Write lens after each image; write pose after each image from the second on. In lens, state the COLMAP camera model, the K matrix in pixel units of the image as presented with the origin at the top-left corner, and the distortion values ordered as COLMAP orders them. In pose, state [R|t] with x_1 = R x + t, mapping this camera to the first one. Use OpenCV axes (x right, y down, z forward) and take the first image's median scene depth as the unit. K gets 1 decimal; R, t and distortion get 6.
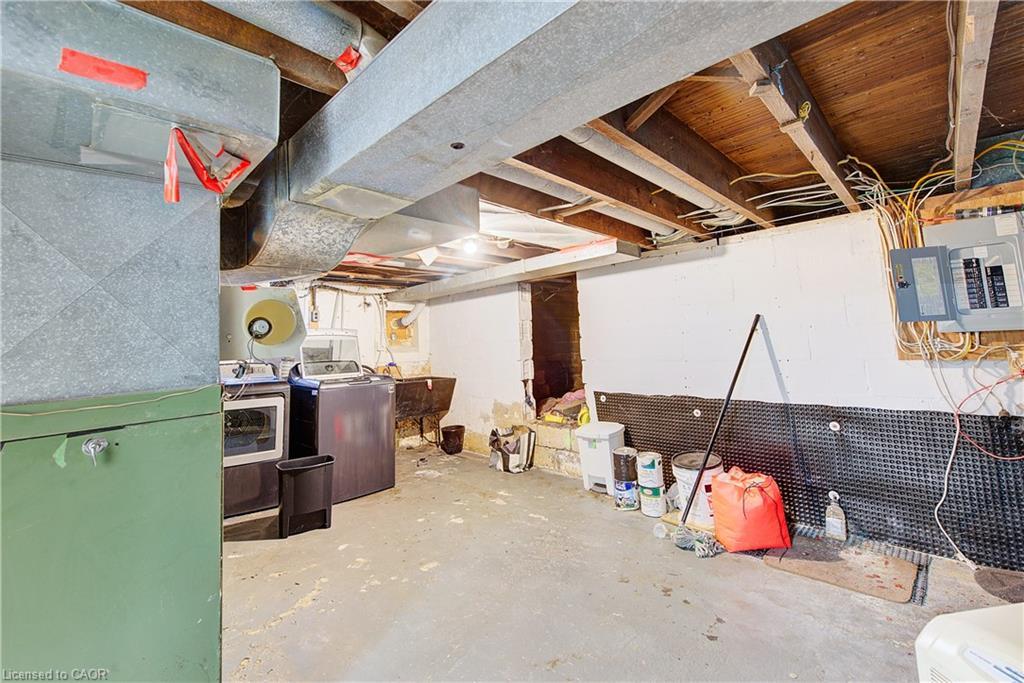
lens RADIAL K [[420.1, 0, 516.7], [0, 420.1, 336.7], [0, 0, 1]] dist [-0.001168, -0.000122]
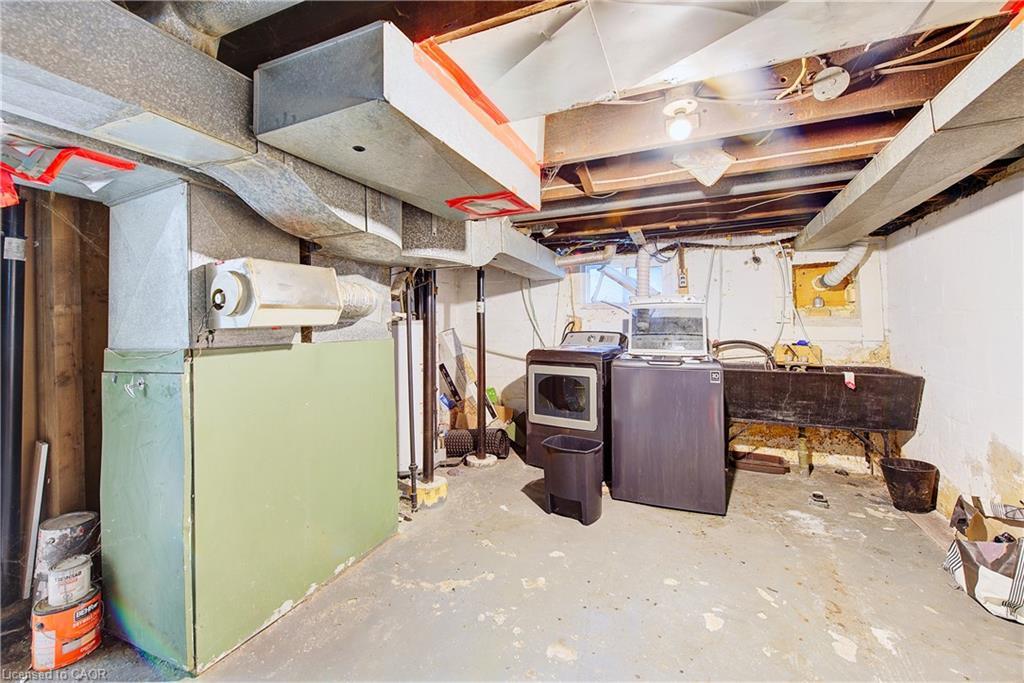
lens RADIAL K [[410.6, 0, 514.8], [0, 410.6, 326.5], [0, 0, 1]] dist [-0.001363, -0.000429]
pose [[0.370681, 0.034455, -0.928121, 0.183234], [0.013743, 0.998999, 0.042575, 0.004626], [0.928659, -0.028537, 0.369836, 0.380539]]
